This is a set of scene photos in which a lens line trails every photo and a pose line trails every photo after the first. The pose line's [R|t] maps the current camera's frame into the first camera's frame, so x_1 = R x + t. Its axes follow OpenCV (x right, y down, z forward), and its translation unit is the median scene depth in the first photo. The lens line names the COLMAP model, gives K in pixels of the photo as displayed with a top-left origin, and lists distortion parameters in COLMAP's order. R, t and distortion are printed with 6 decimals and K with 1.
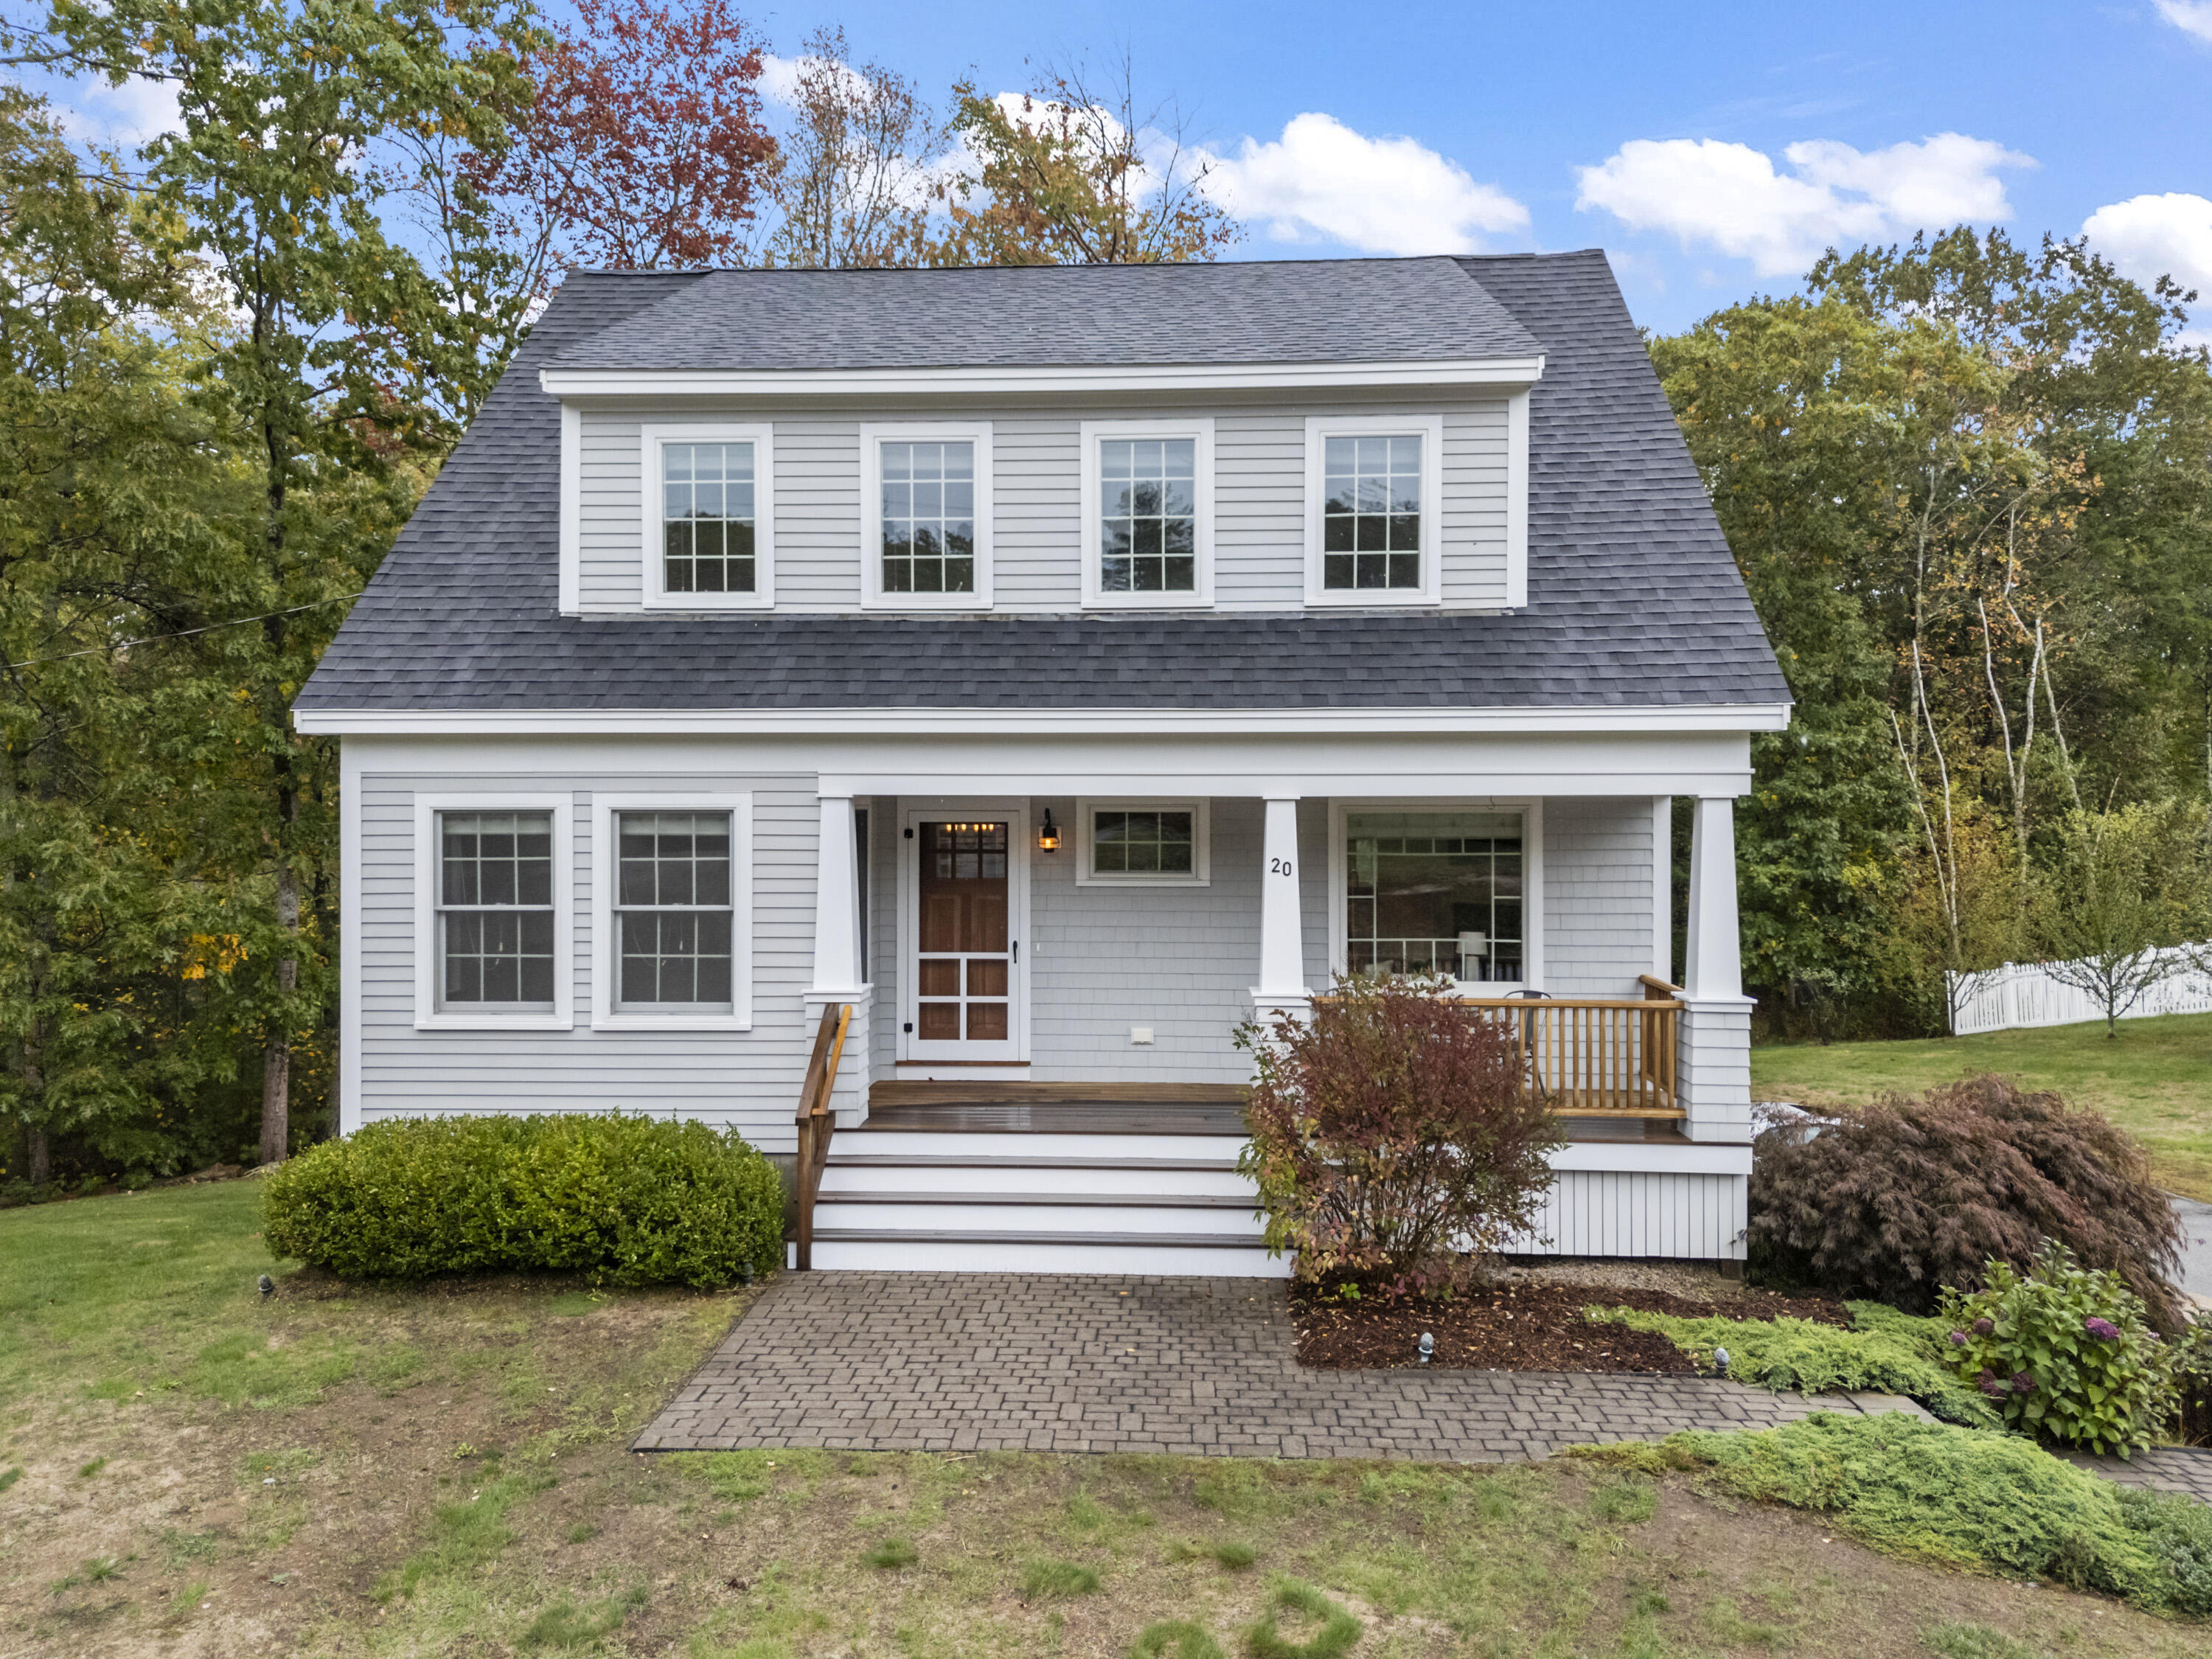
lens RADIAL K [[1635.8, 0, 1096.0], [0, 1635.8, 818.9], [0, 0, 1]] dist [0.055267, -0.037882]
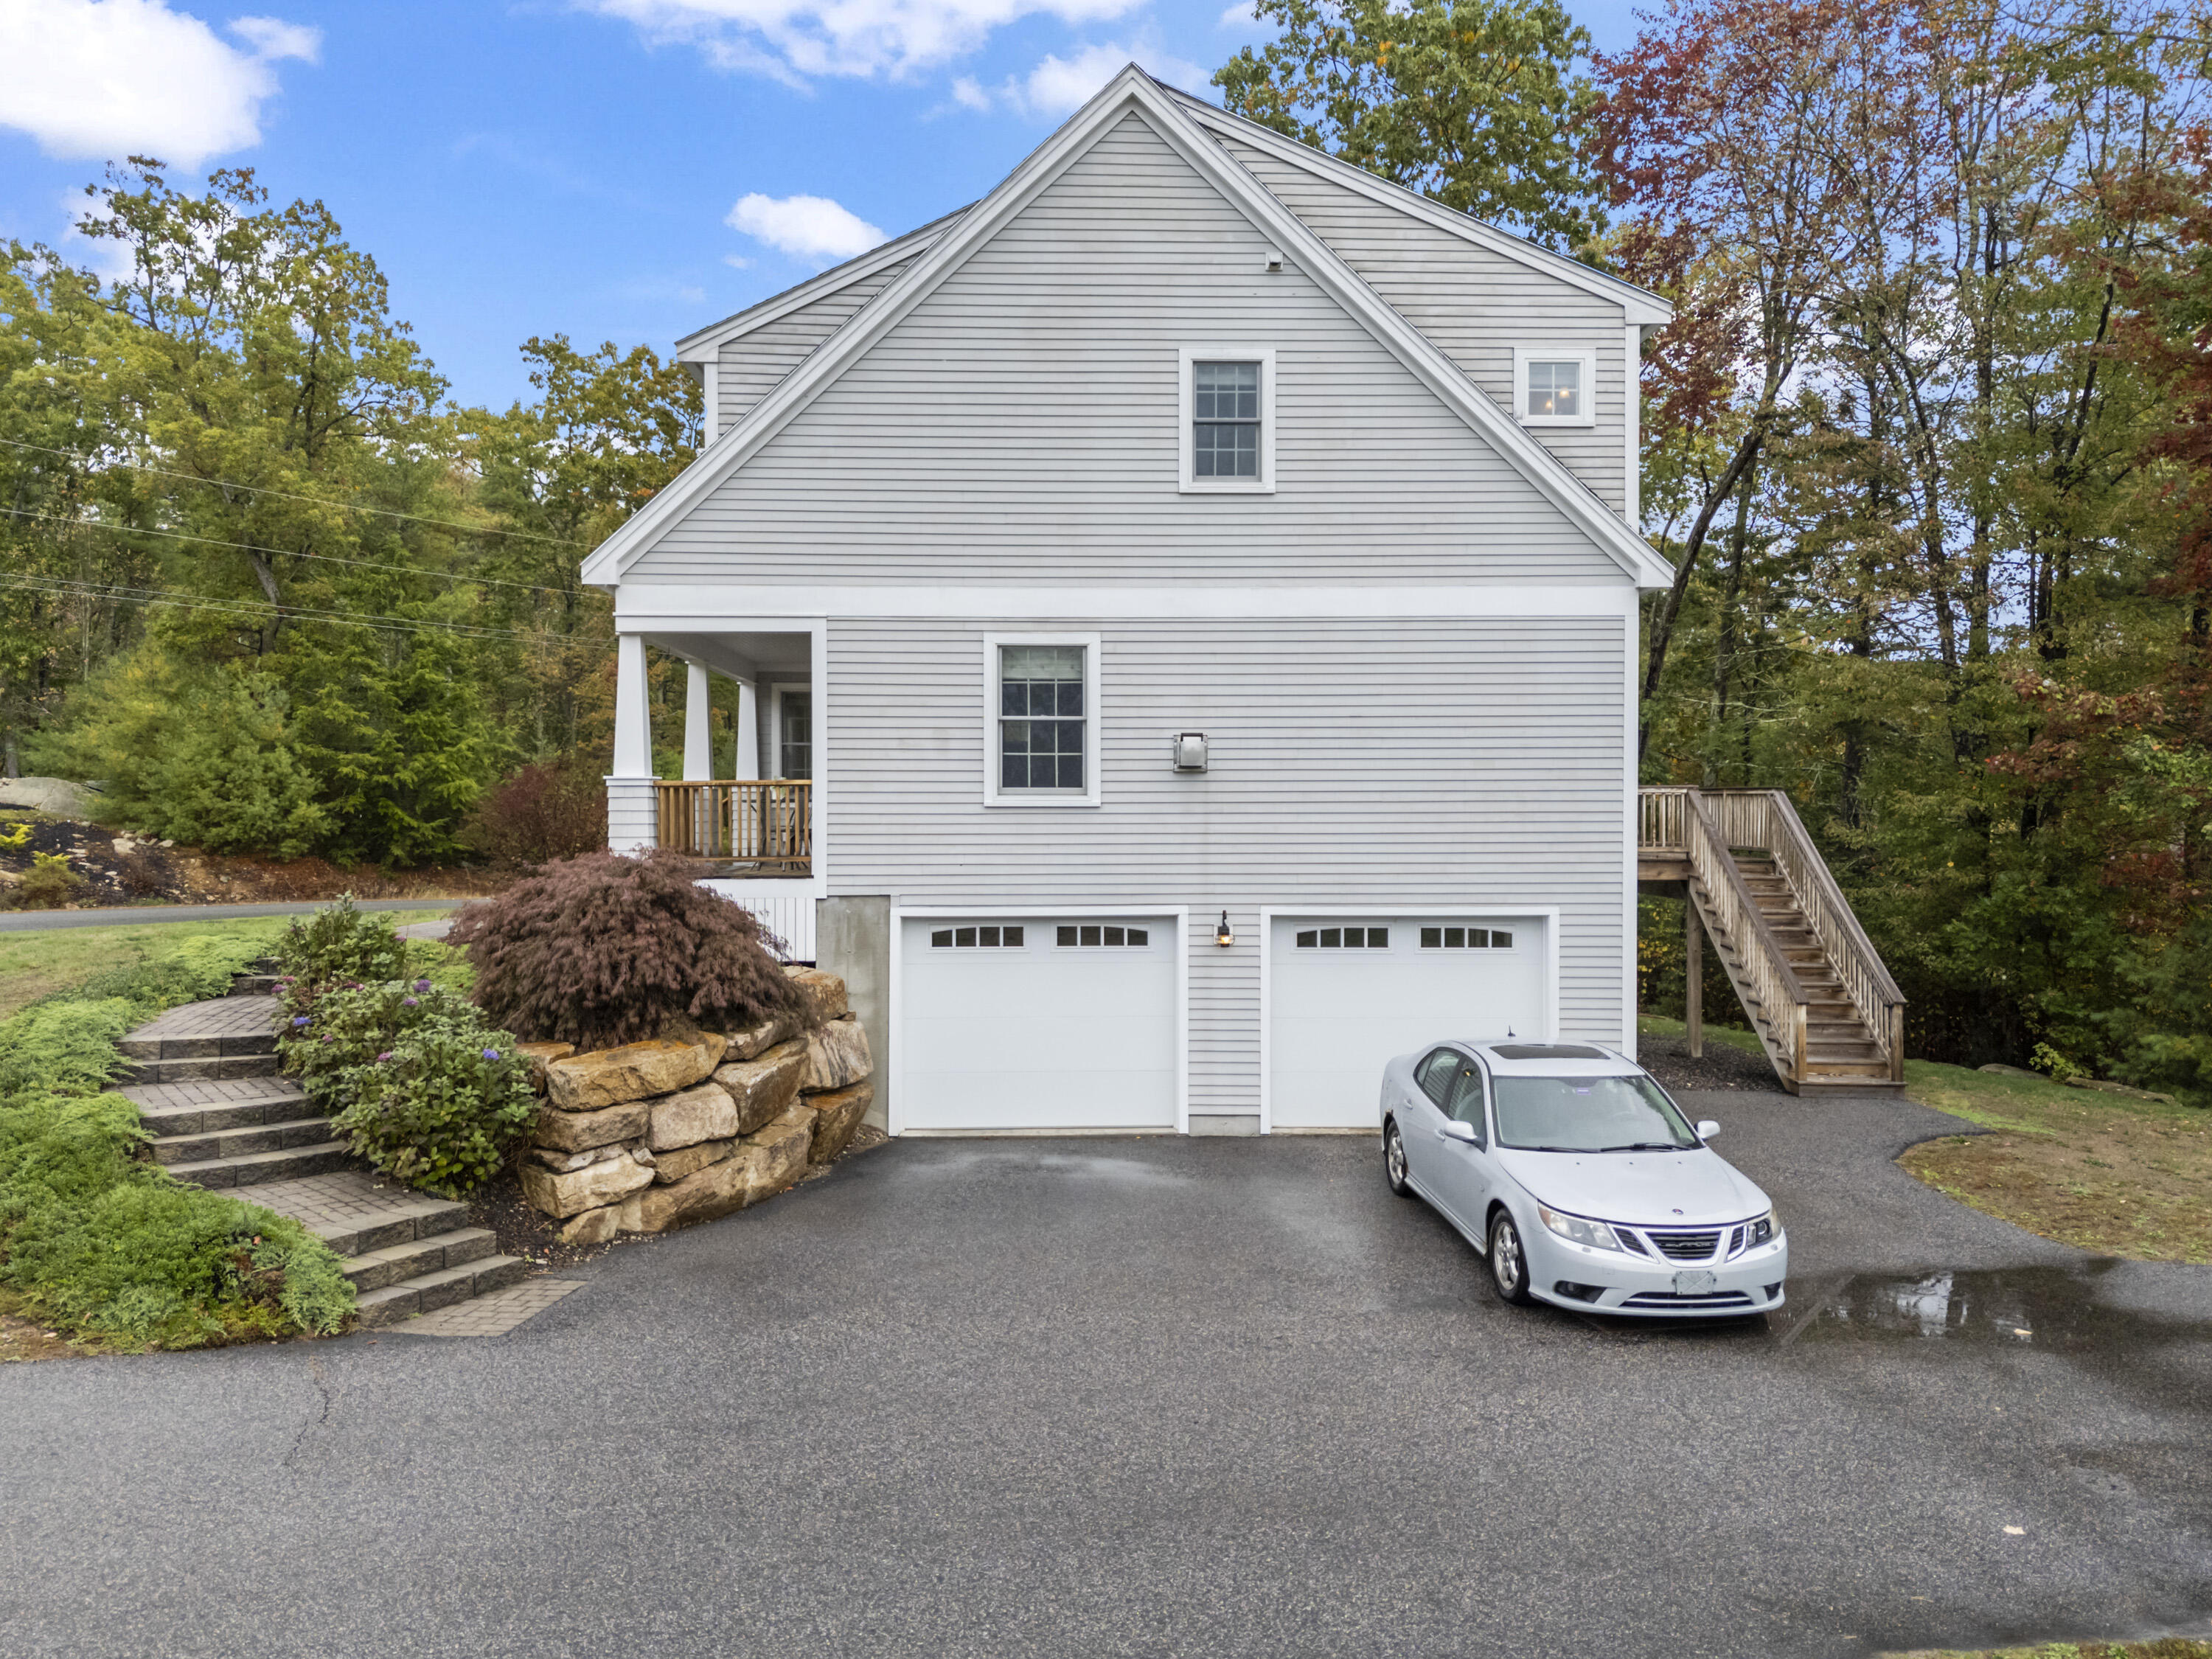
lens RADIAL K [[1635.8, 0, 1112.3], [0, 1635.8, 819.9], [0, 0, 1]] dist [0.055267, -0.037882]
pose [[0.108071, 0.007003, -0.994119, 1.748564], [-0.003818, 0.999971, 0.006629, 0.126458], [0.994136, 0.003079, 0.108095, 1.227723]]
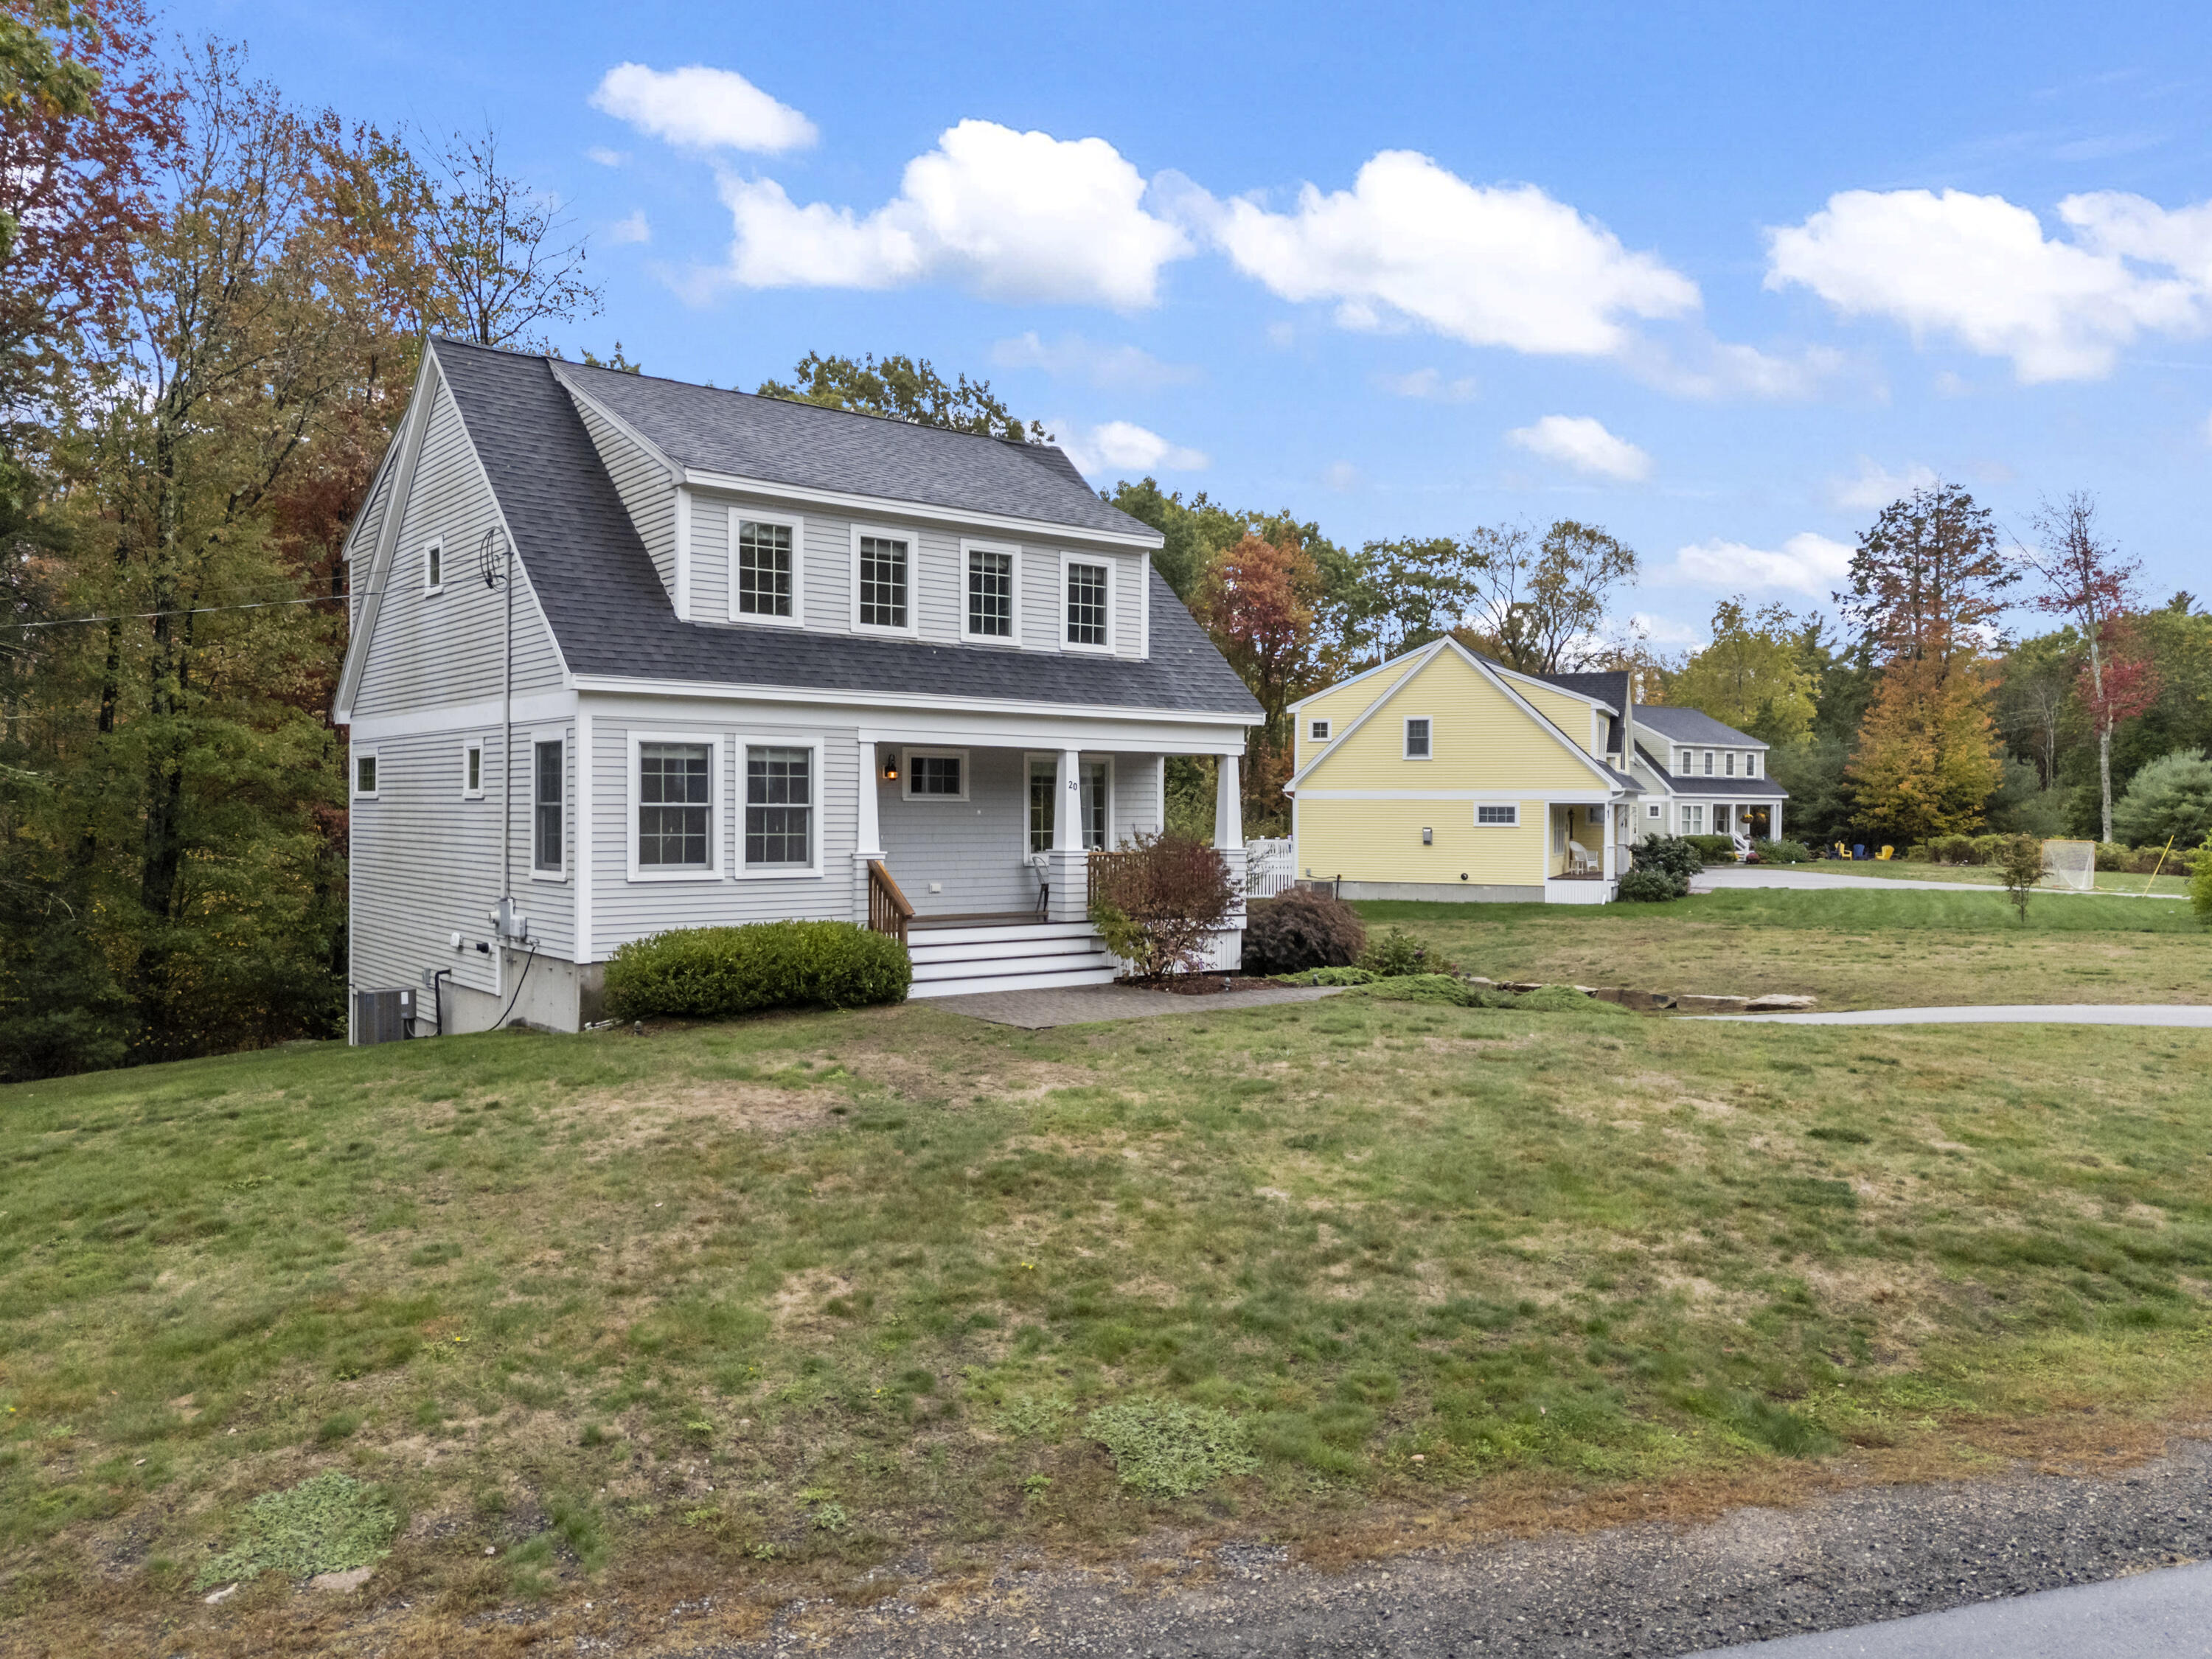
lens RADIAL K [[1635.8, 0, 1109.6], [0, 1635.8, 816.2], [0, 0, 1]] dist [0.055267, -0.037882]
pose [[0.748818, 0.002303, 0.662772, -1.105874], [-0.001876, 0.999997, -0.001355, 0.066741], [-0.662773, -0.000228, 0.748820, -0.468386]]
